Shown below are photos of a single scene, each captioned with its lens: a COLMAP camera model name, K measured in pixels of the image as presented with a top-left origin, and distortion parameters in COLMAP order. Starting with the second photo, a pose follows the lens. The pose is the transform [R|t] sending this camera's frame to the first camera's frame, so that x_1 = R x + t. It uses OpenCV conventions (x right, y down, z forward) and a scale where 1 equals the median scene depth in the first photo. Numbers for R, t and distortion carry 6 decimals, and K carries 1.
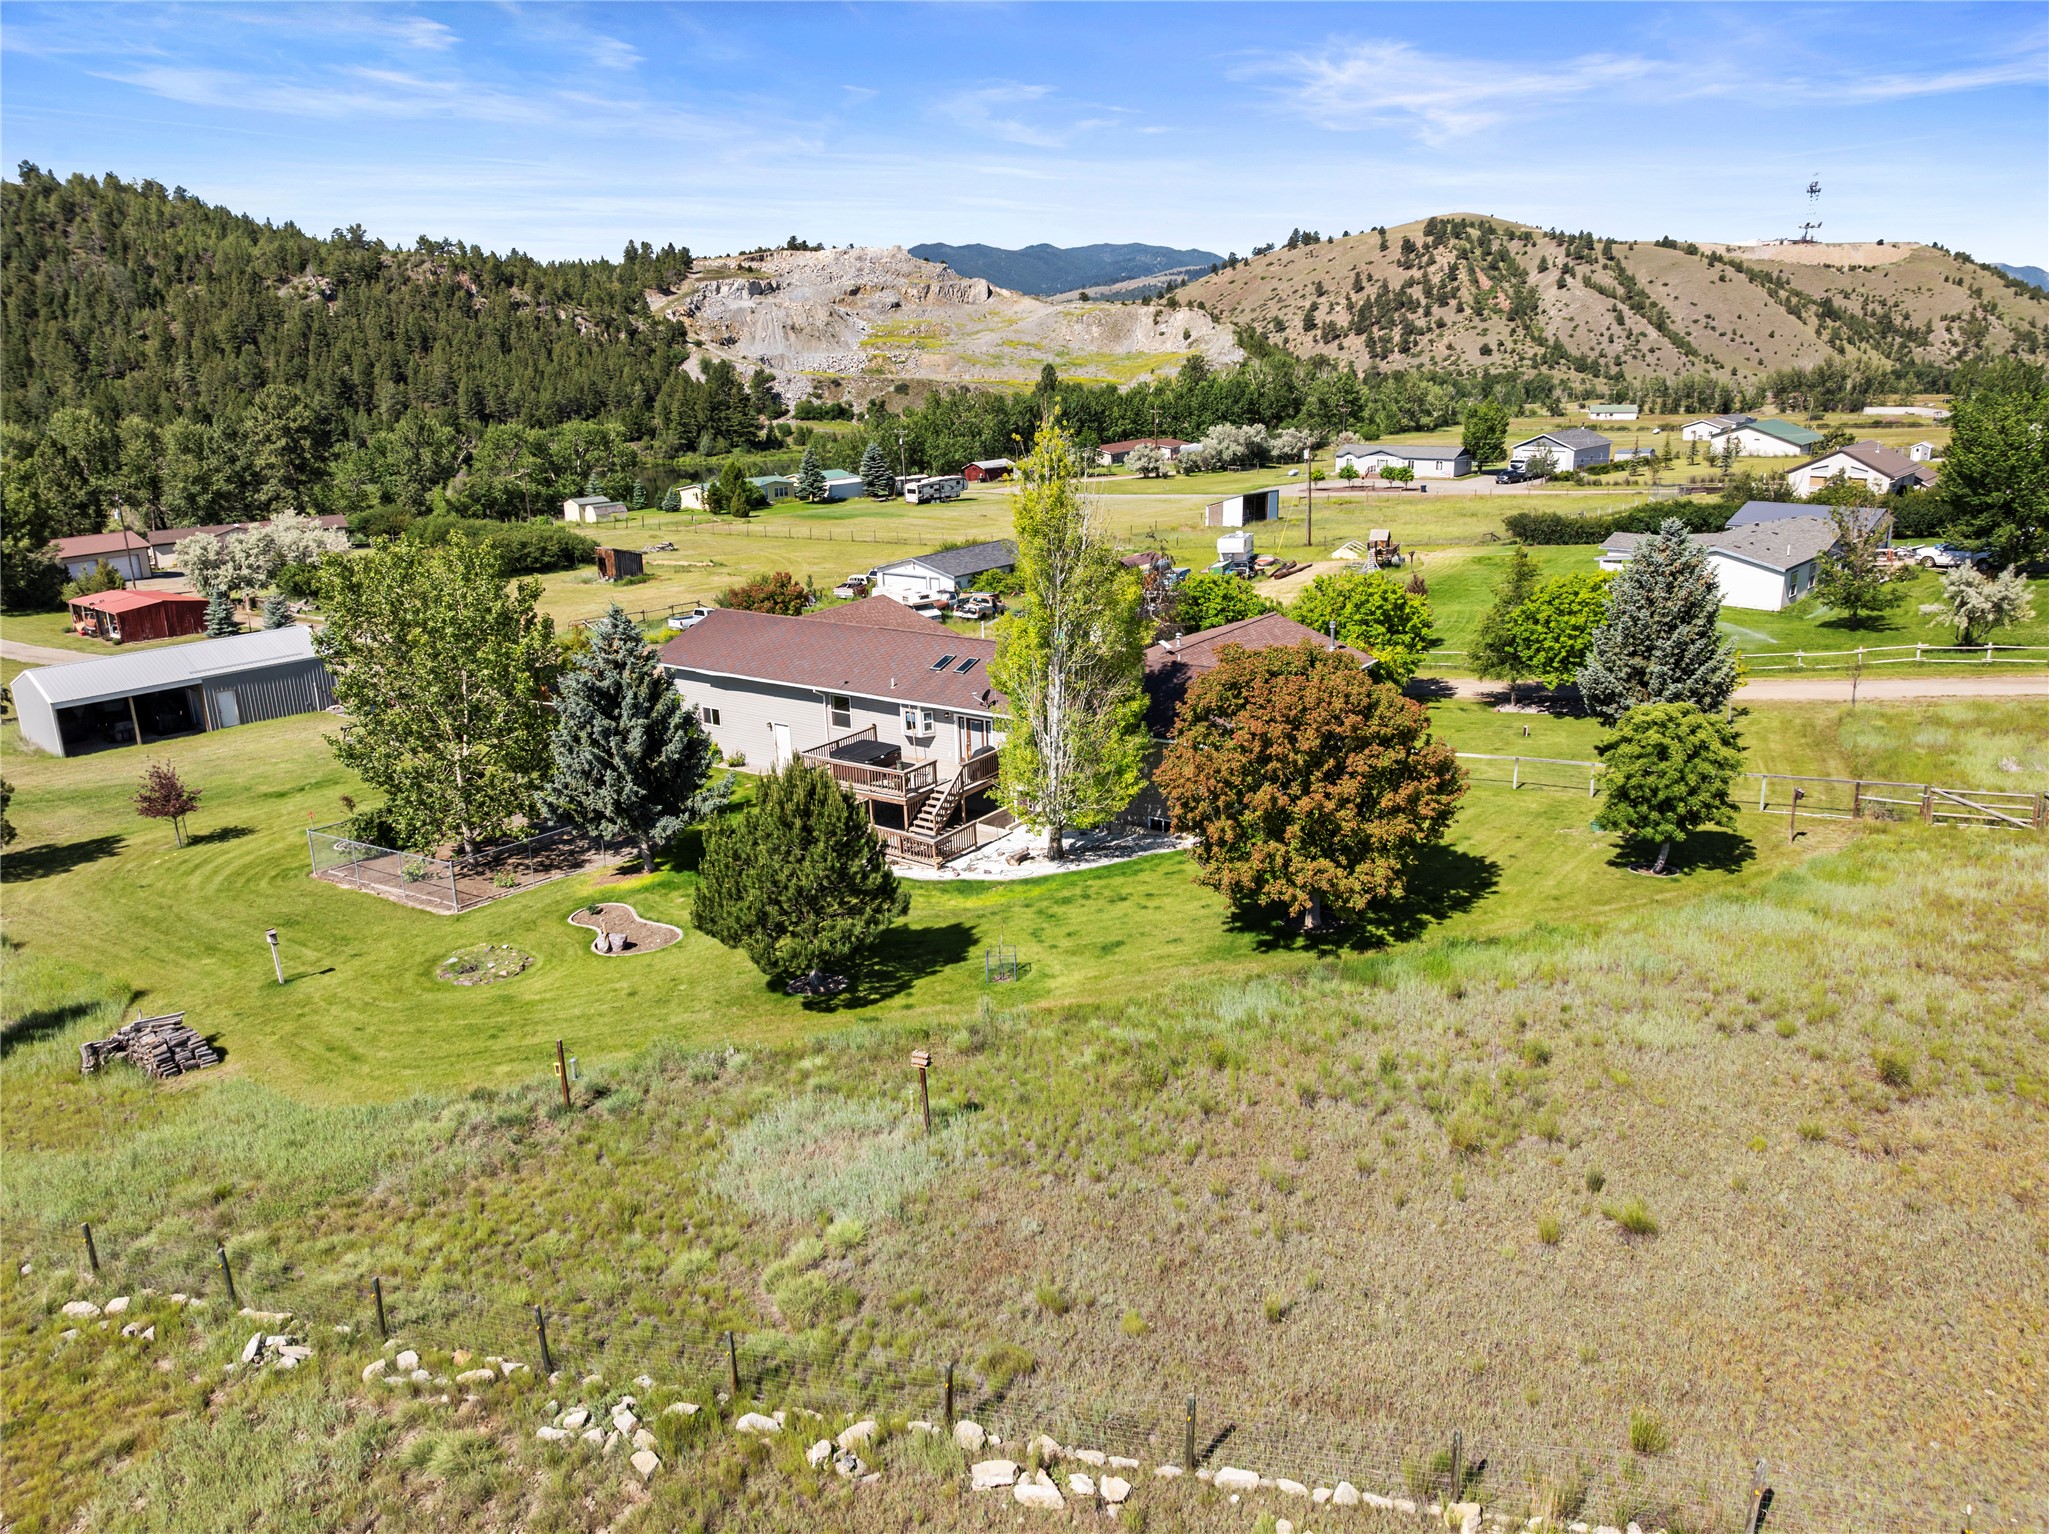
lens RADIAL K [[1448.6, 0, 1028.8], [0, 1448.6, 760.3], [0, 0, 1]] dist [-0.056619, 0.029281]
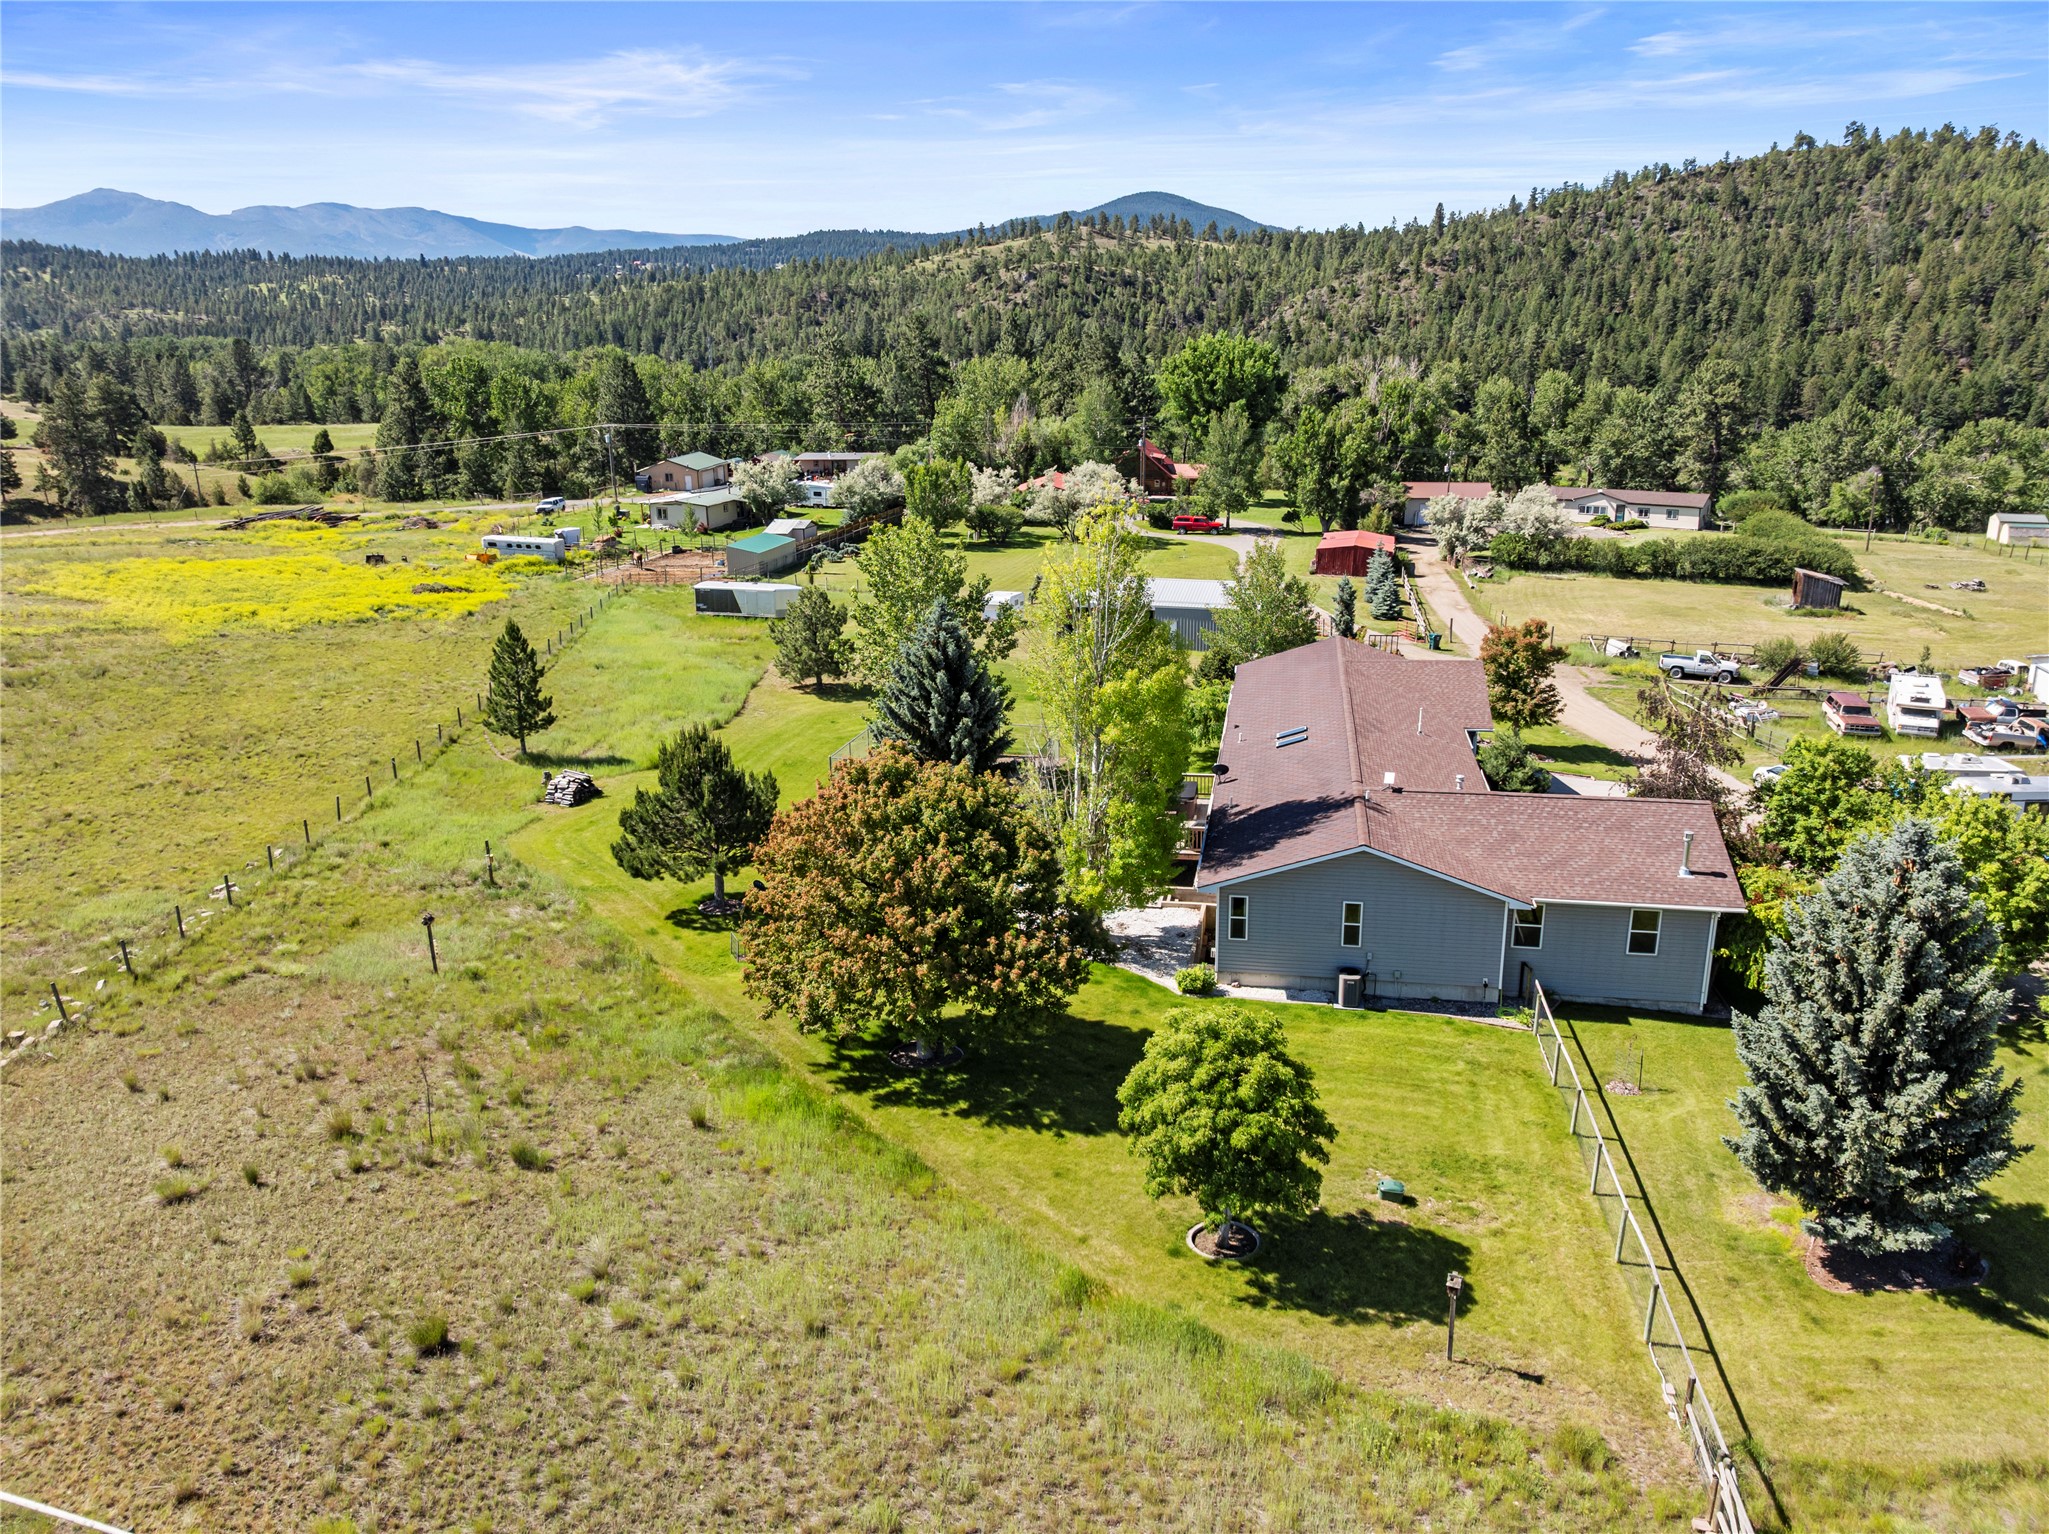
lens RADIAL K [[1448.6, 0, 1028.8], [0, 1448.6, 760.3], [0, 0, 1]] dist [-0.056619, 0.029281]
pose [[0.412459, 0.283543, -0.865726, 0.062715], [-0.252929, 0.948608, 0.190185, -0.016863], [0.875159, 0.140524, 0.462978, 0.038169]]
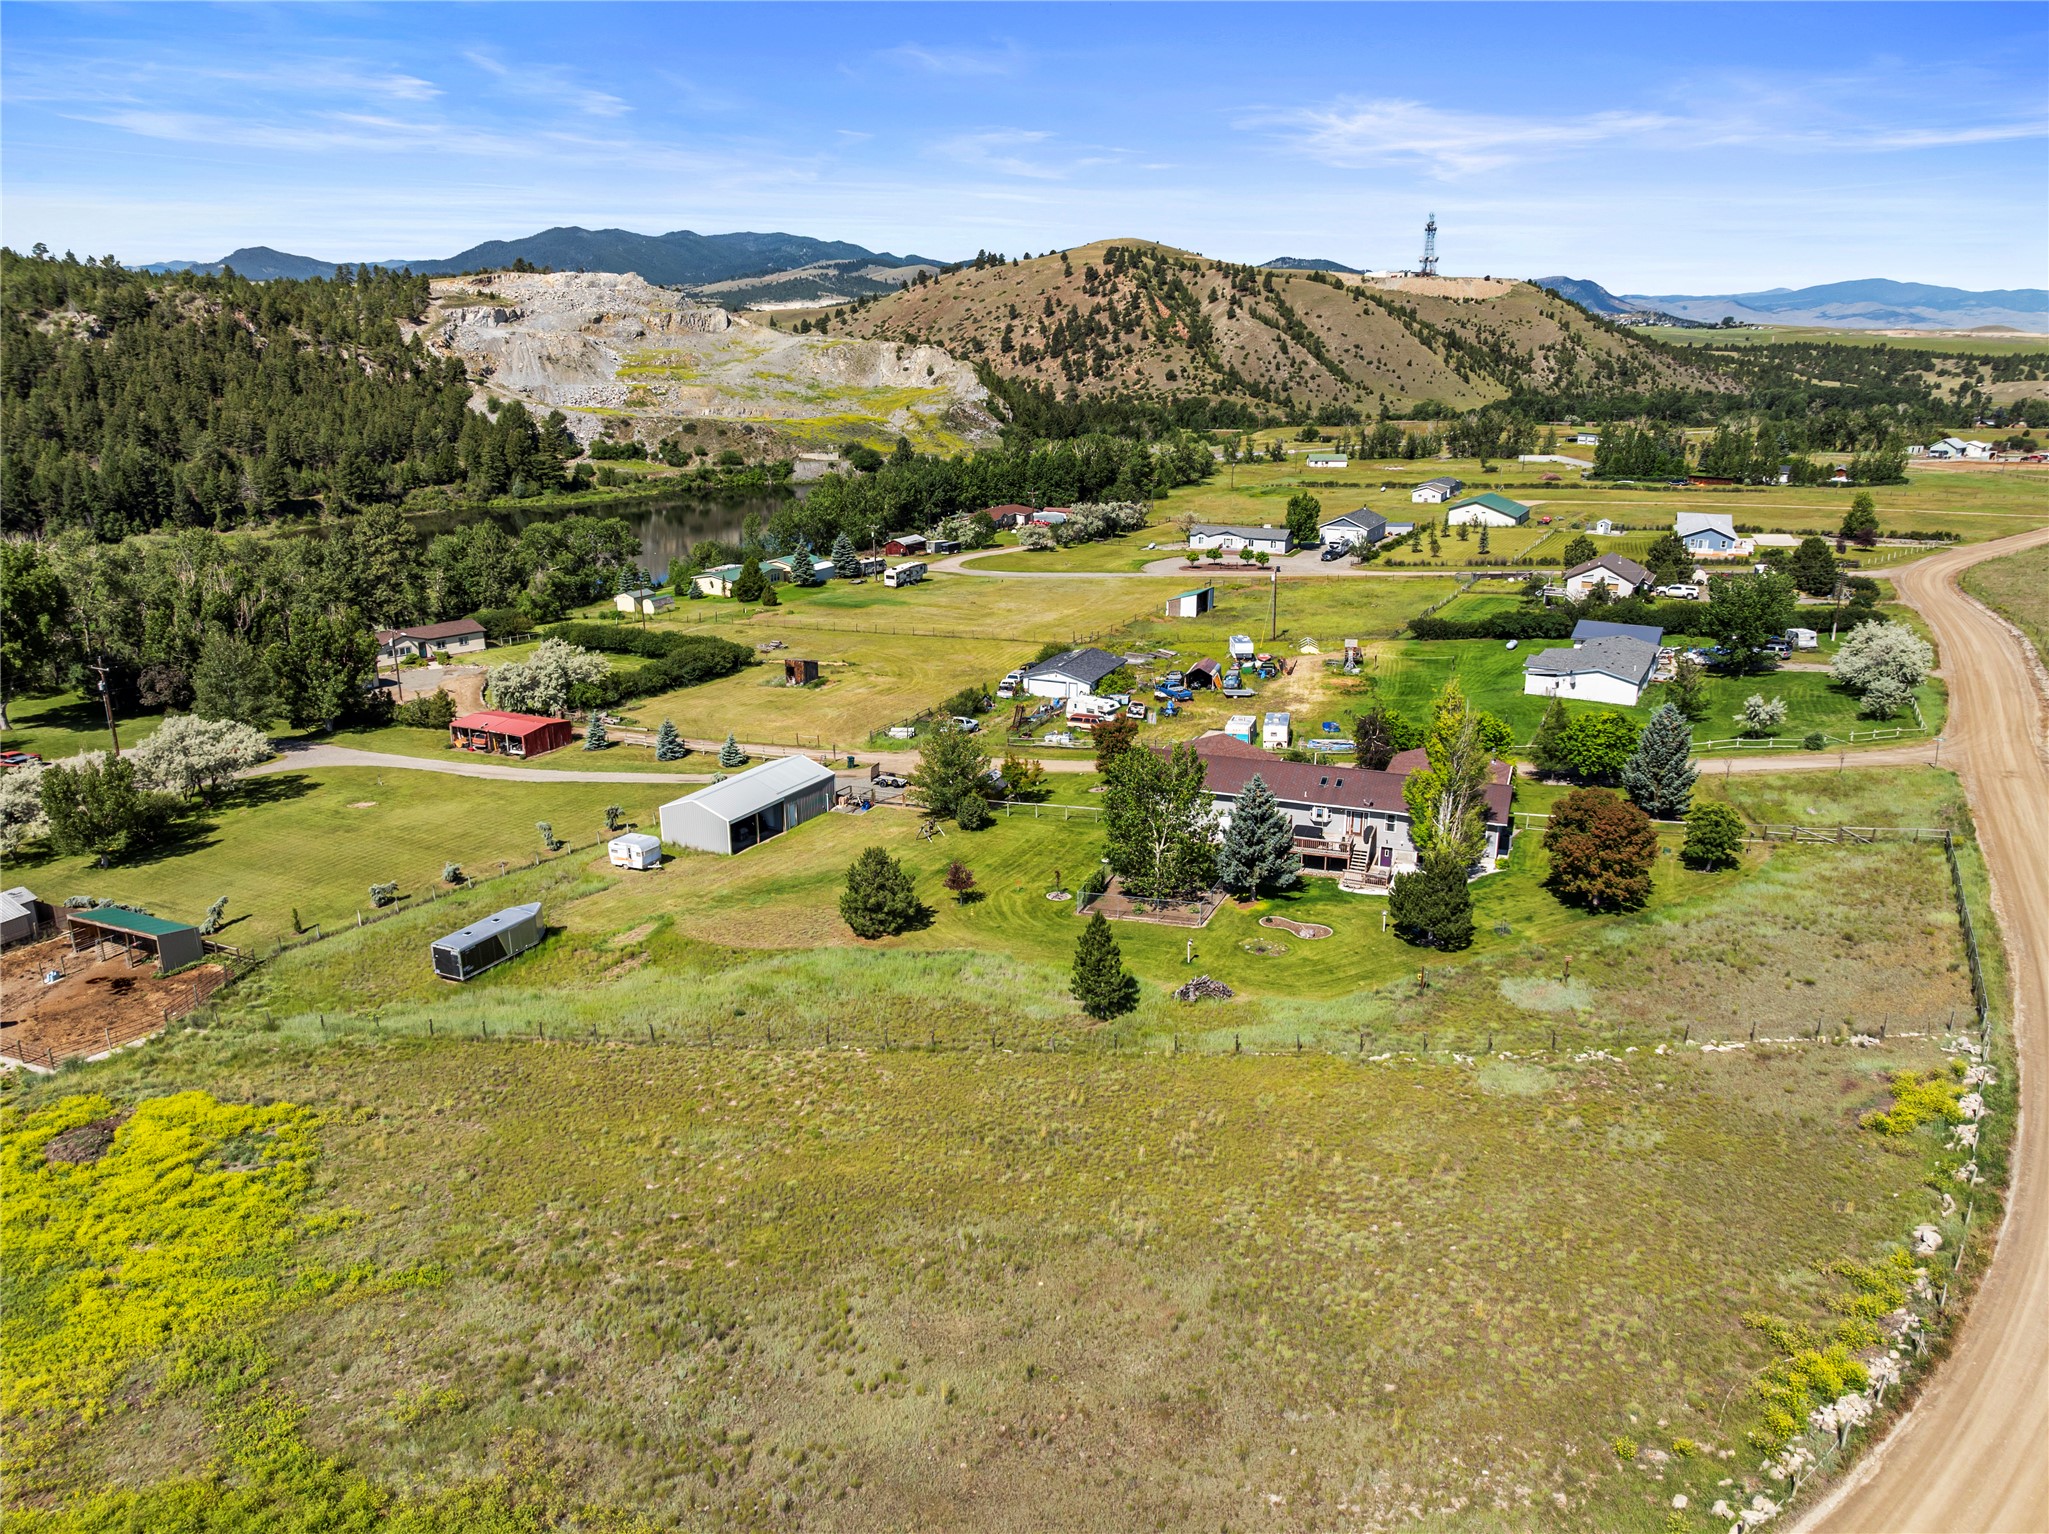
lens RADIAL K [[1442.8, 0, 1027.3], [0, 1442.8, 760.8], [0, 0, 1]] dist [-0.034836, -0.005329]
pose [[0.971978, -0.045132, 0.230698, -0.080624], [0.043416, 0.998979, 0.012509, -0.012423], [-0.231027, -0.002143, 0.972945, -0.070588]]
